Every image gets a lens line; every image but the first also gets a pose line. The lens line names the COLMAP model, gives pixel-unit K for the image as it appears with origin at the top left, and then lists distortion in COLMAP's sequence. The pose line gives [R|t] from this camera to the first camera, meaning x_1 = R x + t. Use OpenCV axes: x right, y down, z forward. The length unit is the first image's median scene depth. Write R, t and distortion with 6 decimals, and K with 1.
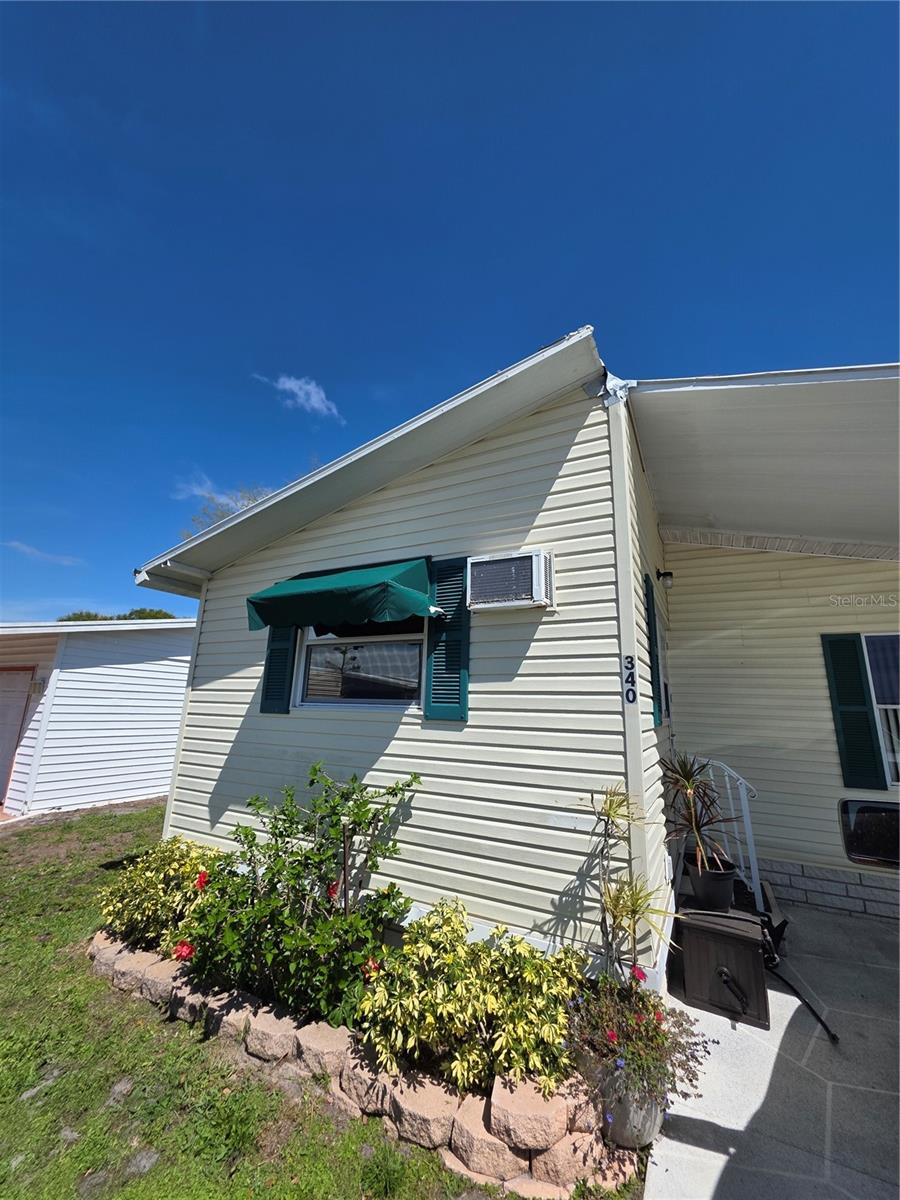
lens RADIAL K [[479.7, 0, 451.7], [0, 479.7, 594.6], [0, 0, 1]] dist [0.001328, -0.000098]
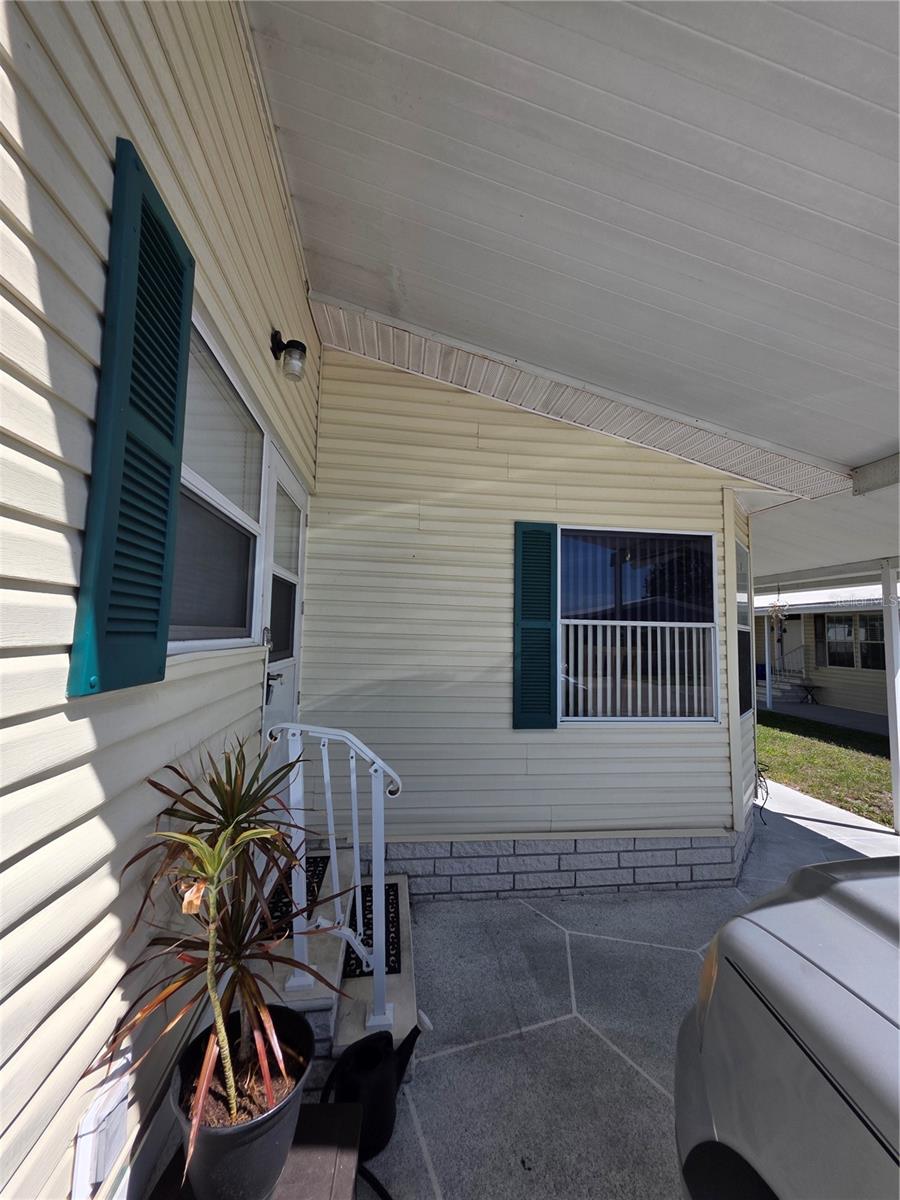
lens RADIAL K [[479.7, 0, 451.7], [0, 479.7, 594.6], [0, 0, 1]] dist [0.001328, -0.000098]
pose [[0.824726, 0.034166, 0.564500, 0.298986], [-0.129184, 0.983164, 0.129229, 0.109054], [-0.550581, -0.179503, 0.815254, 0.457705]]
